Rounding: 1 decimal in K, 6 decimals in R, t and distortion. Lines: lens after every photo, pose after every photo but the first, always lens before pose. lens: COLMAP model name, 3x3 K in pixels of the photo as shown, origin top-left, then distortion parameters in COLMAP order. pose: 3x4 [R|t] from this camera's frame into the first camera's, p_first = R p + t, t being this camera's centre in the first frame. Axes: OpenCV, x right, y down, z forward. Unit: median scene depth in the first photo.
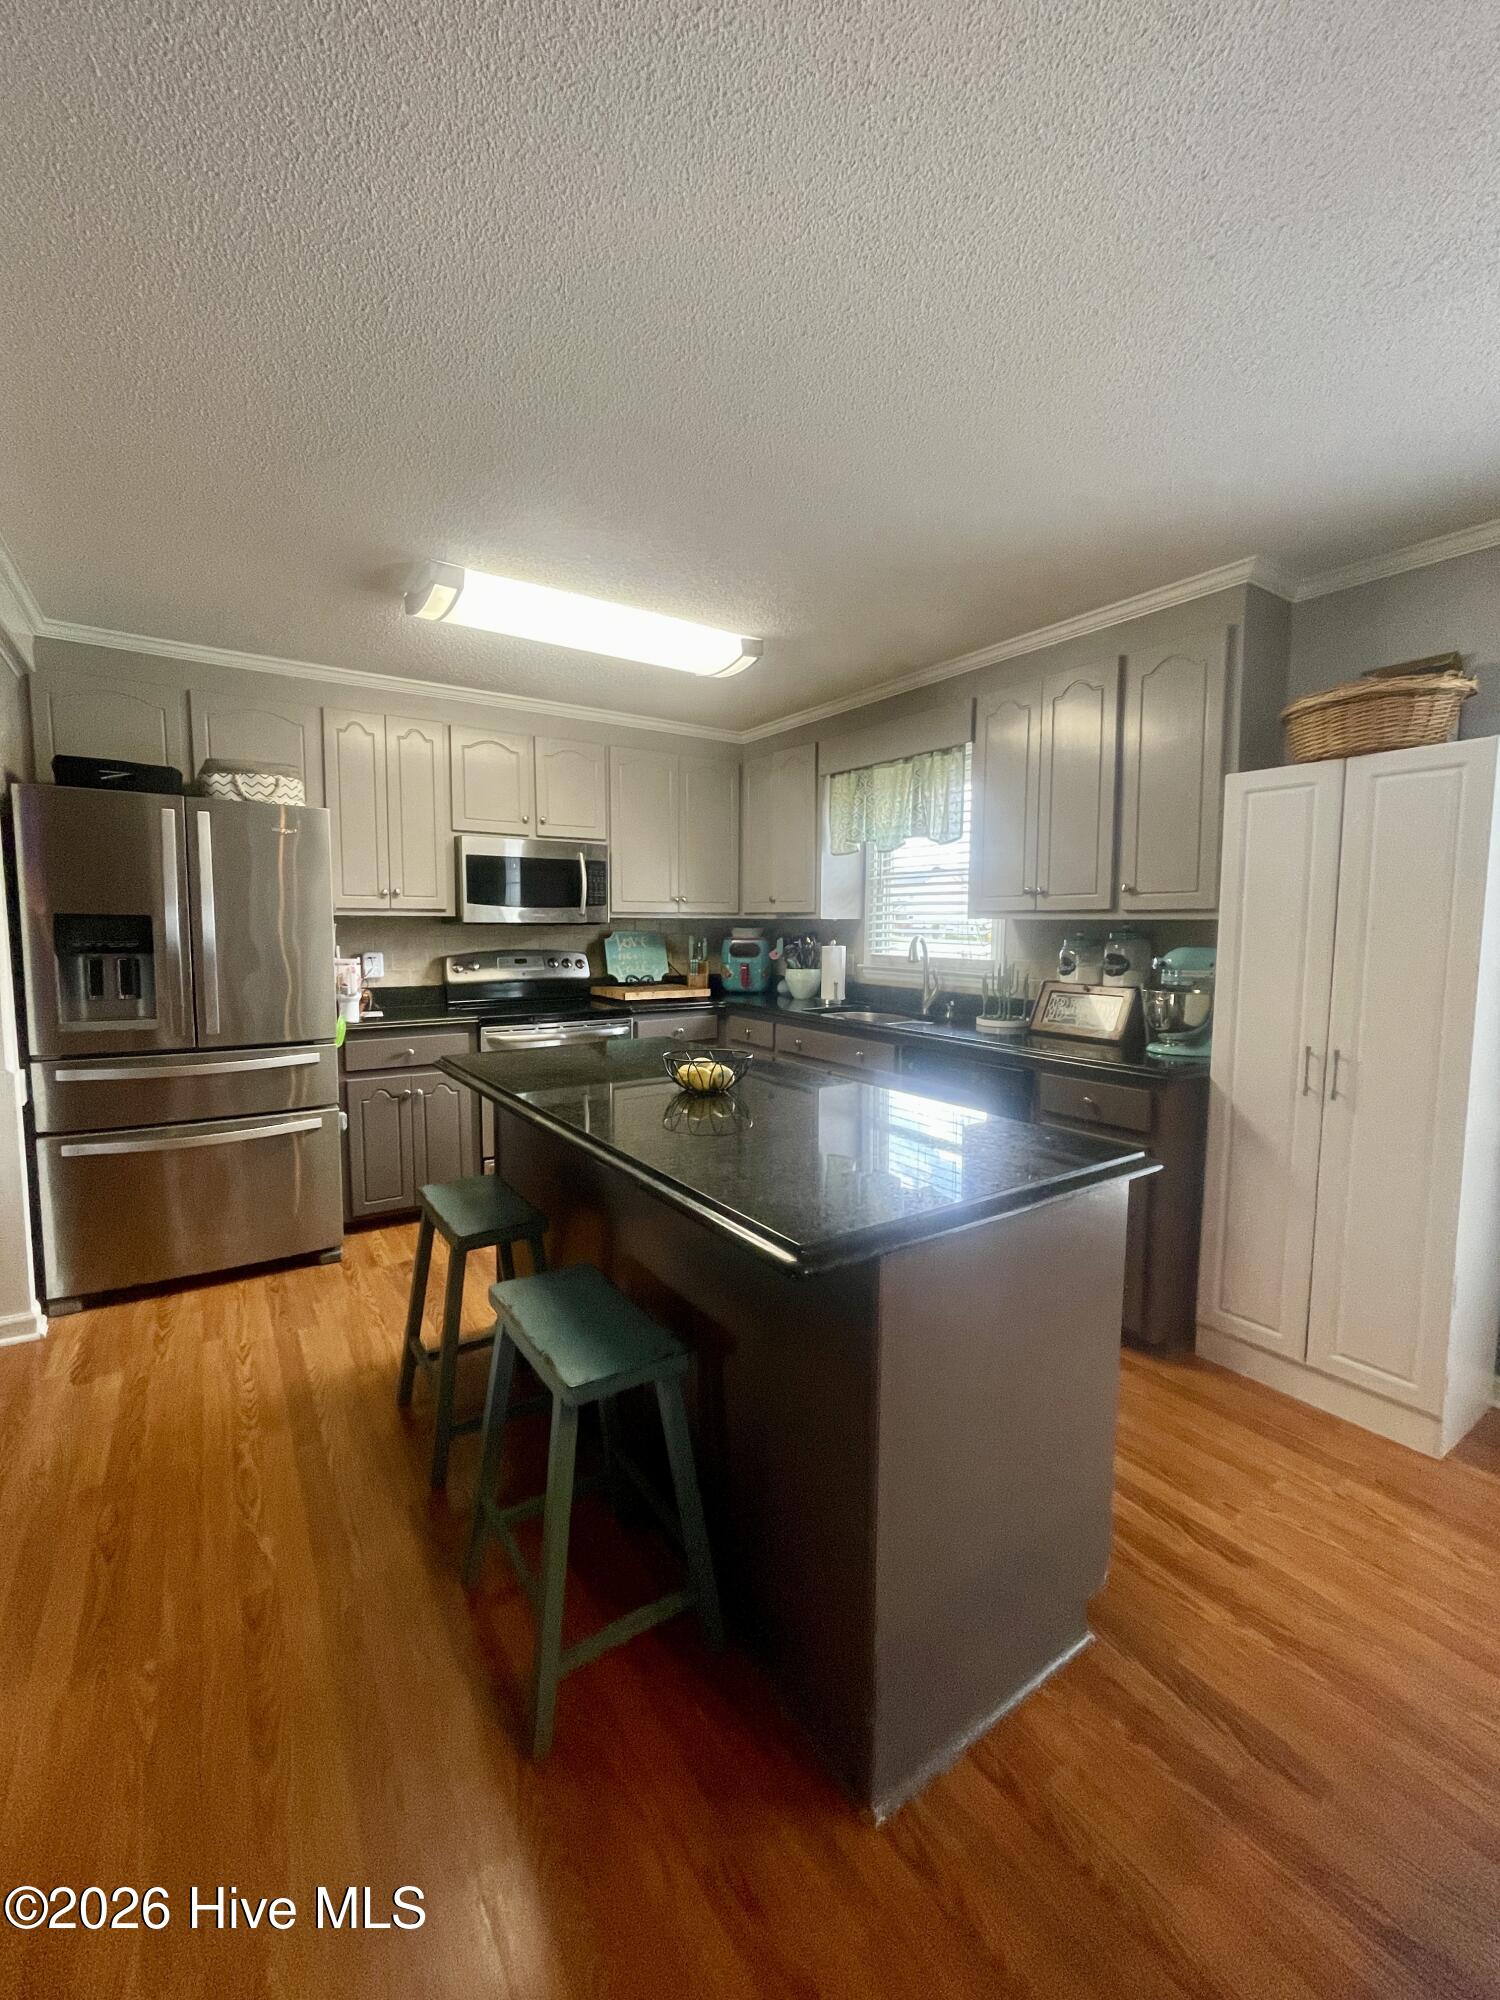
lens RADIAL K [[810.1, 0, 745.4], [0, 810.1, 996.7], [0, 0, 1]] dist [0.000589, 0.000643]
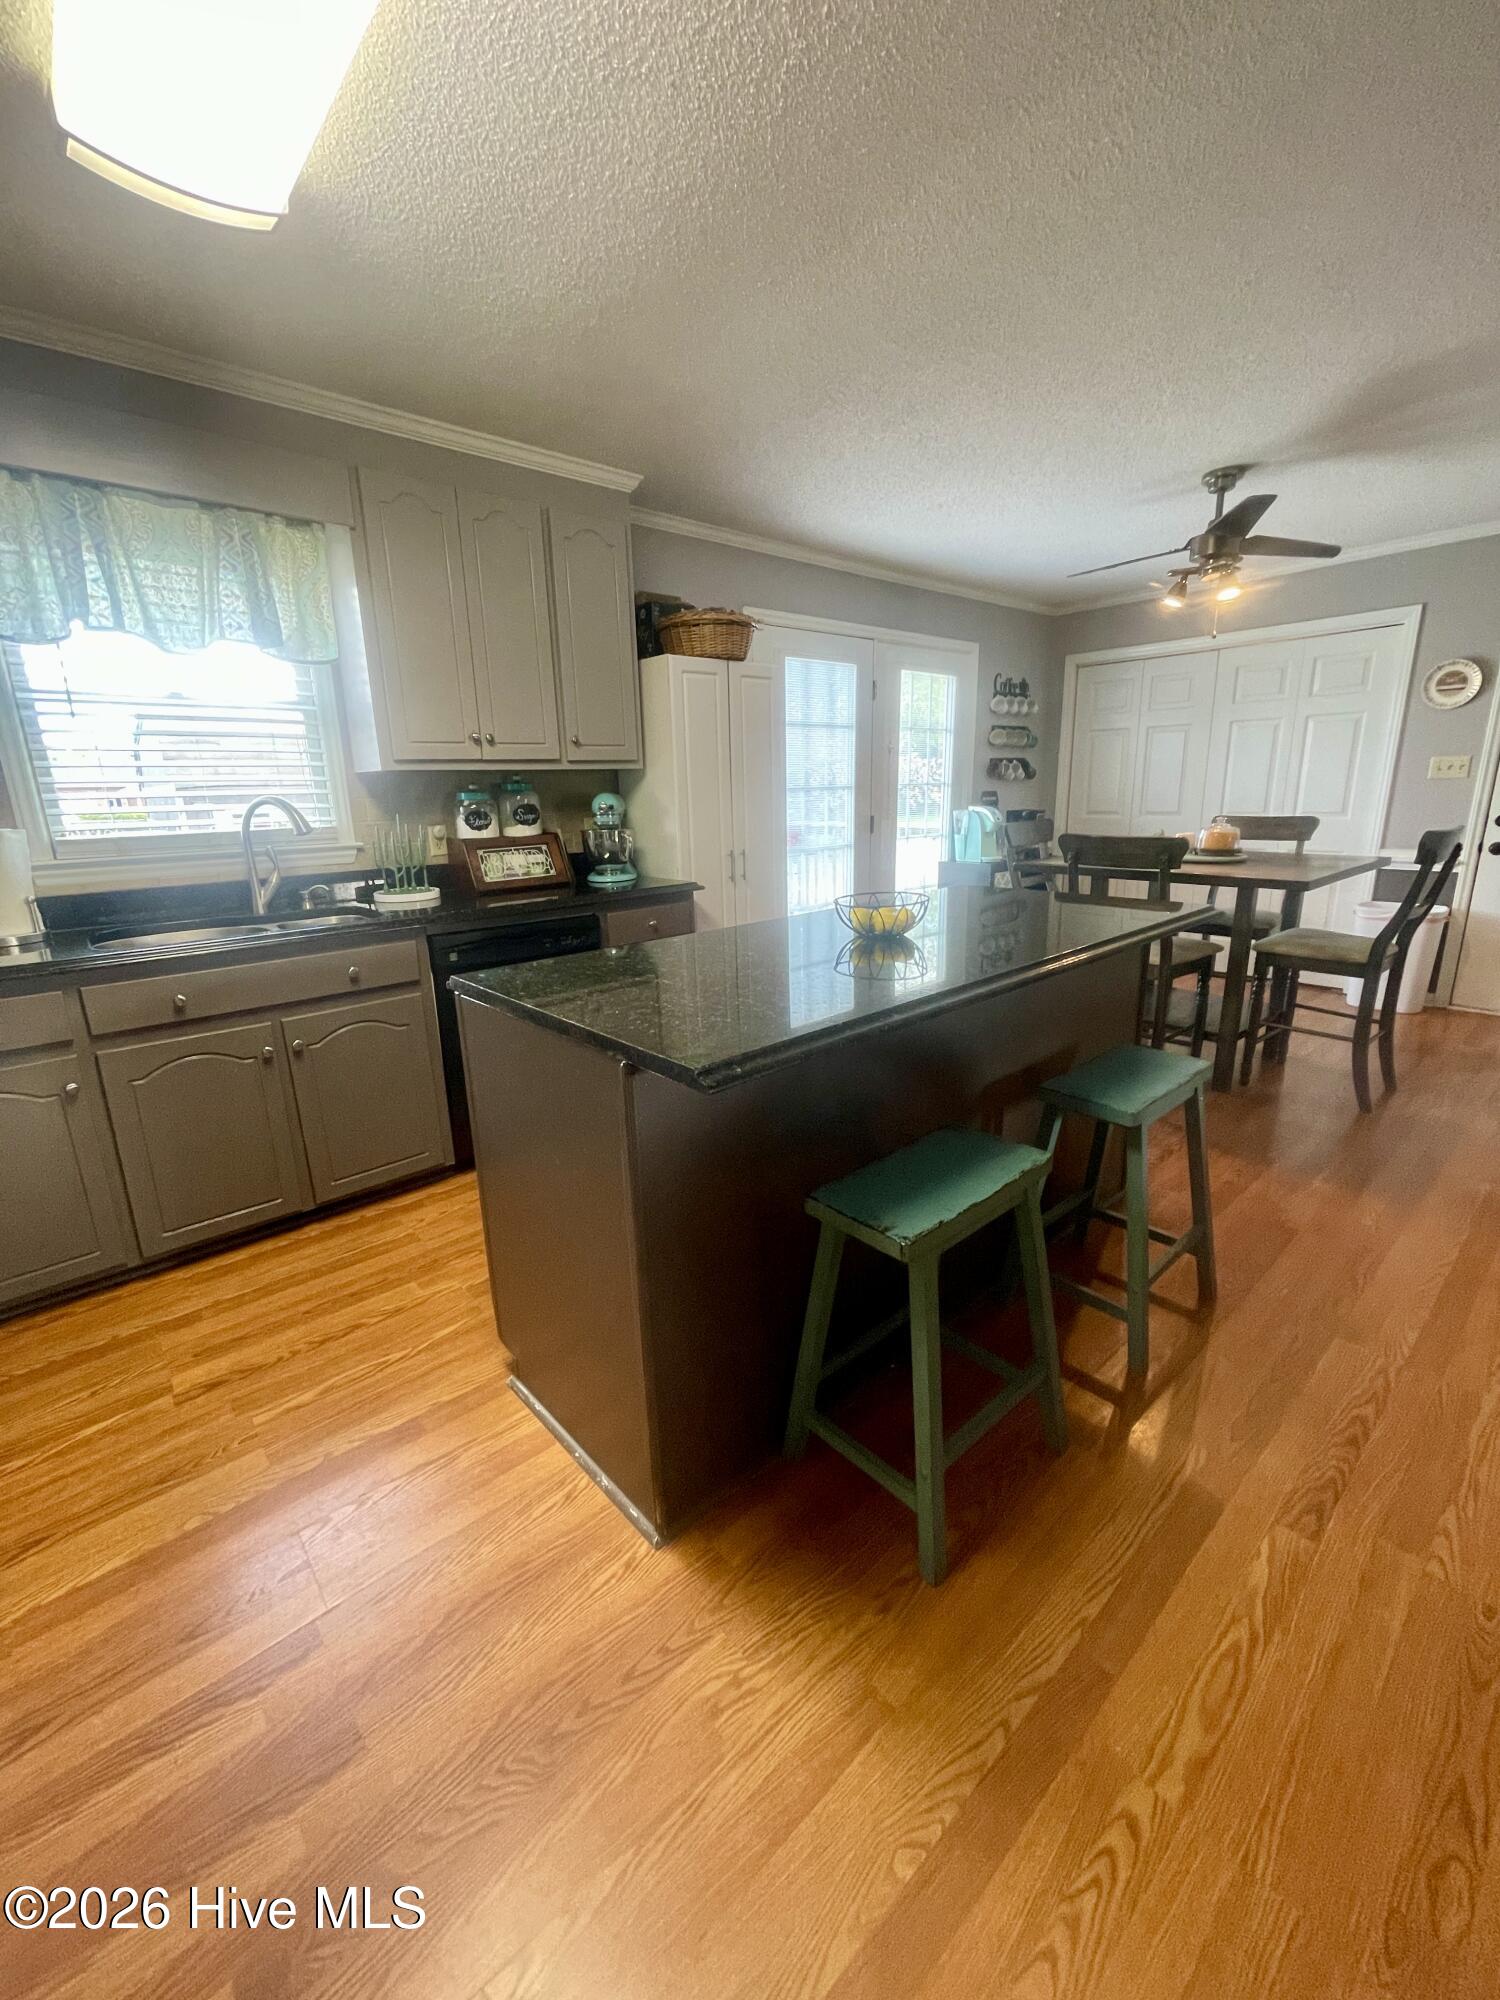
lens RADIAL K [[810.1, 0, 730.2], [0, 810.1, 999.8], [0, 0, 1]] dist [0.000589, 0.000643]
pose [[-0.128725, -0.253643, 0.958694, -0.733931], [0.118255, 0.955913, 0.268785, -0.068463], [-0.984604, 0.147970, -0.093056, 0.968062]]
